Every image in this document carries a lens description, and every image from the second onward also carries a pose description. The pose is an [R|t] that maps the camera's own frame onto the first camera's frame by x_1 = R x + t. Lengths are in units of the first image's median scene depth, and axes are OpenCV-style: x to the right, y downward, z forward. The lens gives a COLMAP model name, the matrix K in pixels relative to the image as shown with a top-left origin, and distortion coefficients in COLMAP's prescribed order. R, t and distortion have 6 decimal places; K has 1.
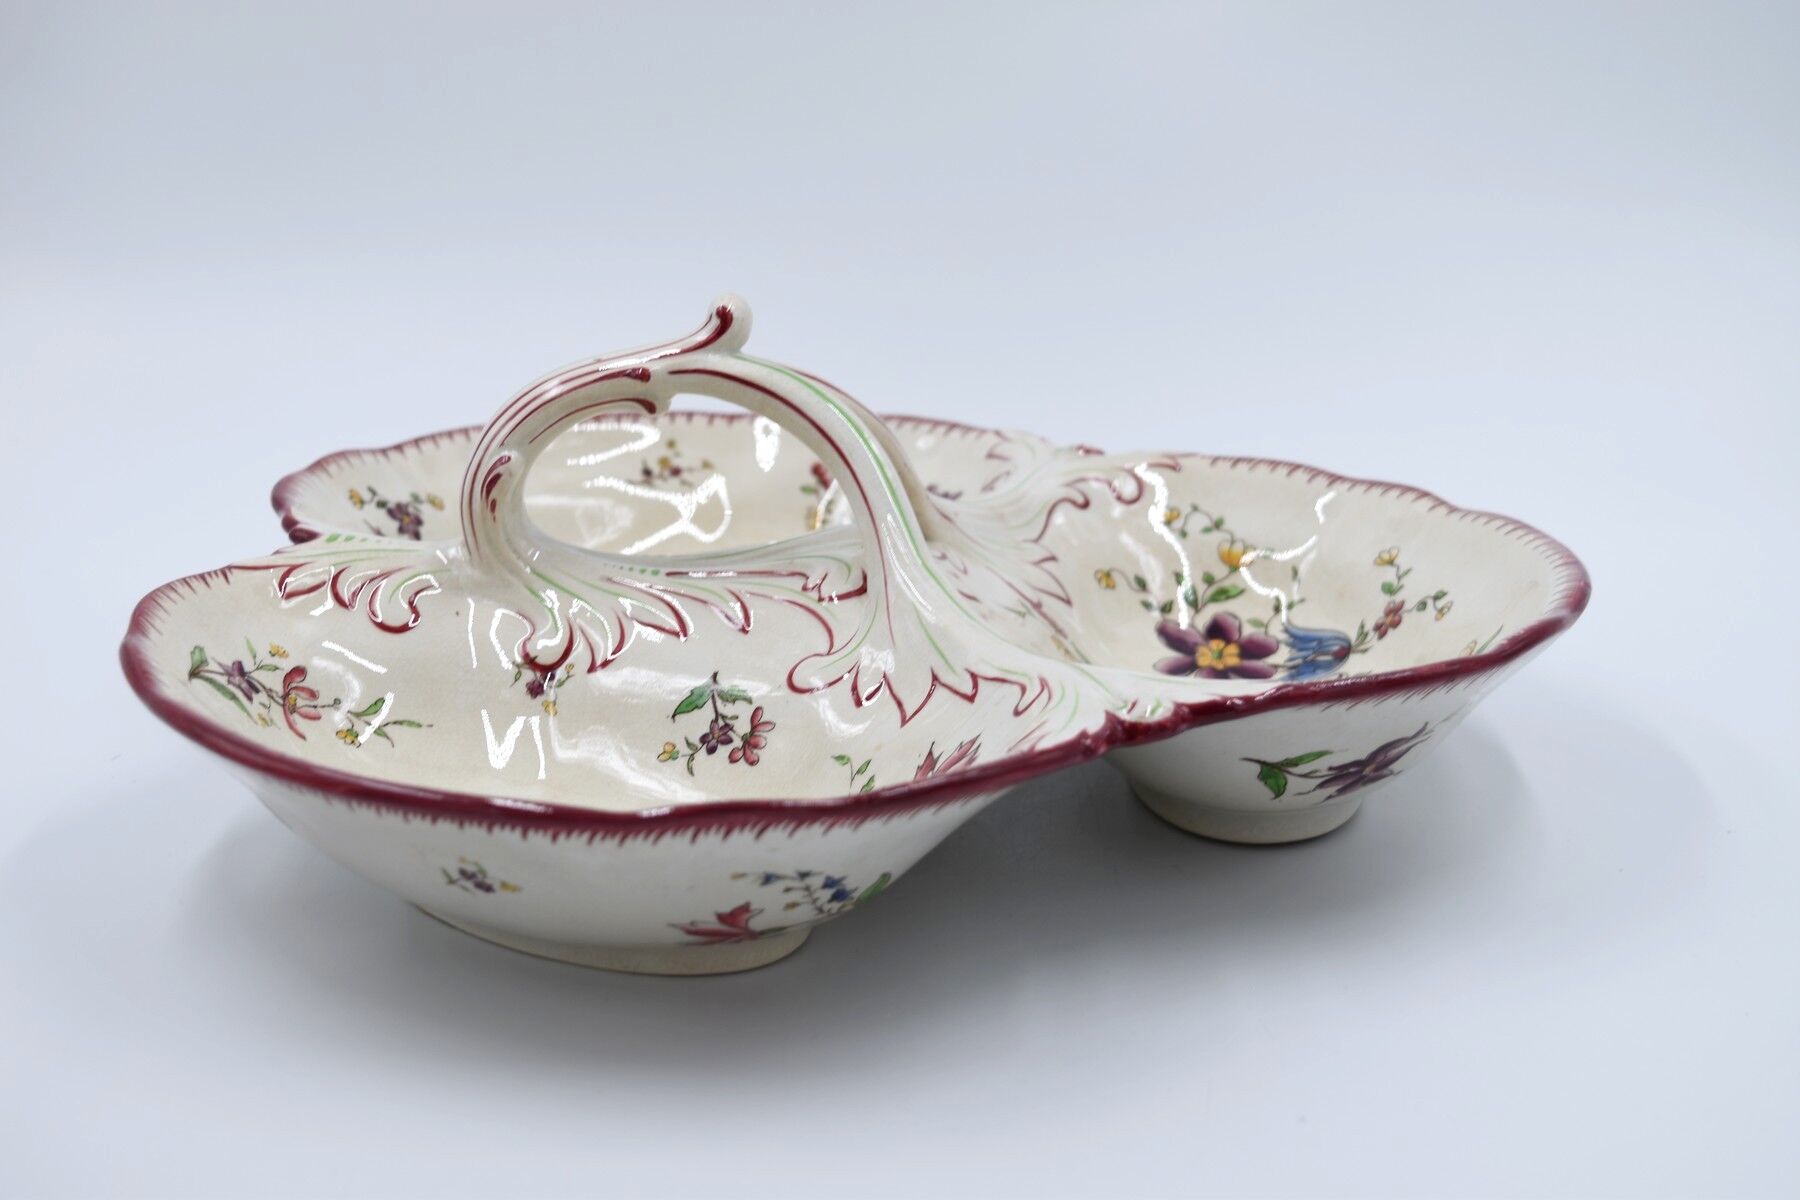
lens RADIAL K [[2484.6, 0, 900.0], [0, 2484.6, 600.0], [0, 0, 1]] dist [-0.032009, 0.053523]
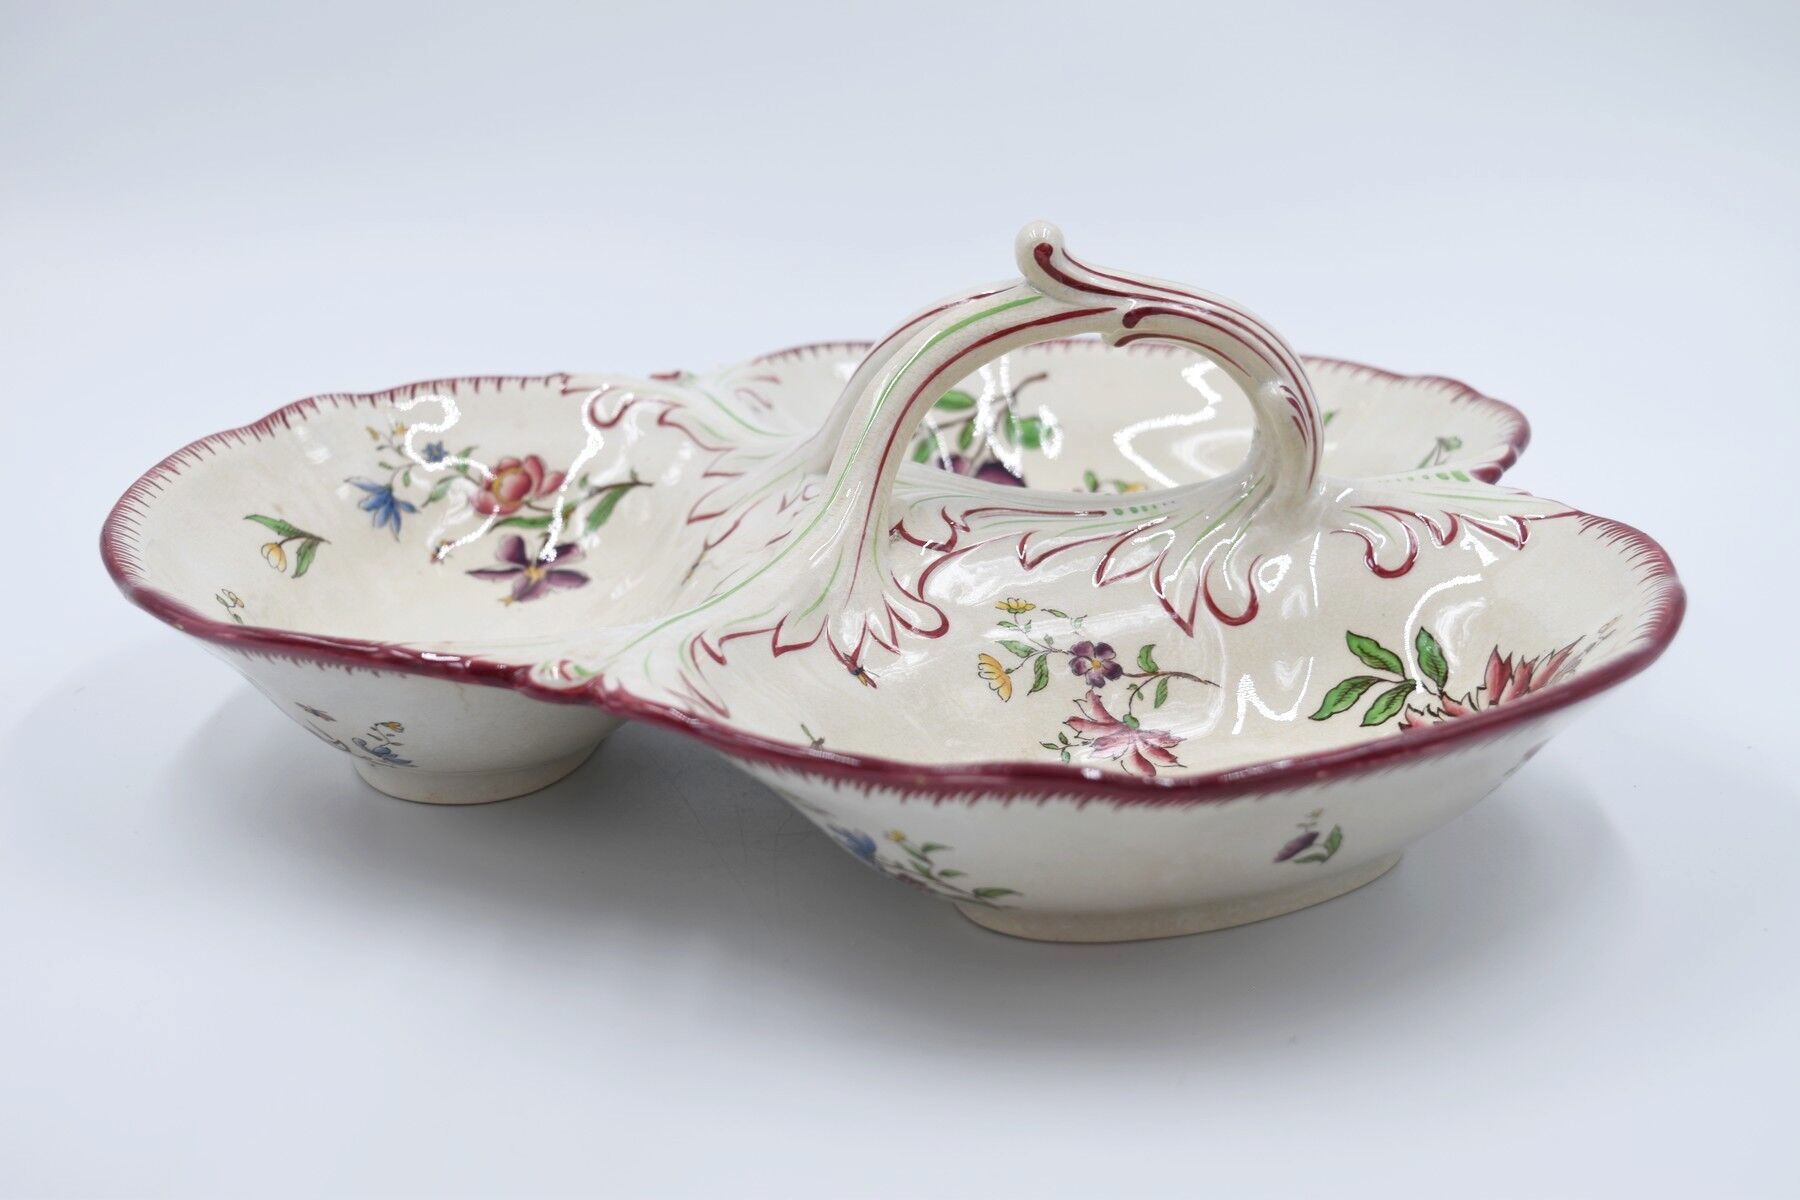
lens RADIAL K [[2484.6, 0, 900.0], [0, 2484.6, 600.0], [0, 0, 1]] dist [-0.032009, 0.053523]
pose [[-0.999622, 0.004024, -0.027191, 0.007836], [-0.011673, 0.833439, 0.552488, -0.515198], [0.024885, 0.552597, -0.833077, 1.855627]]
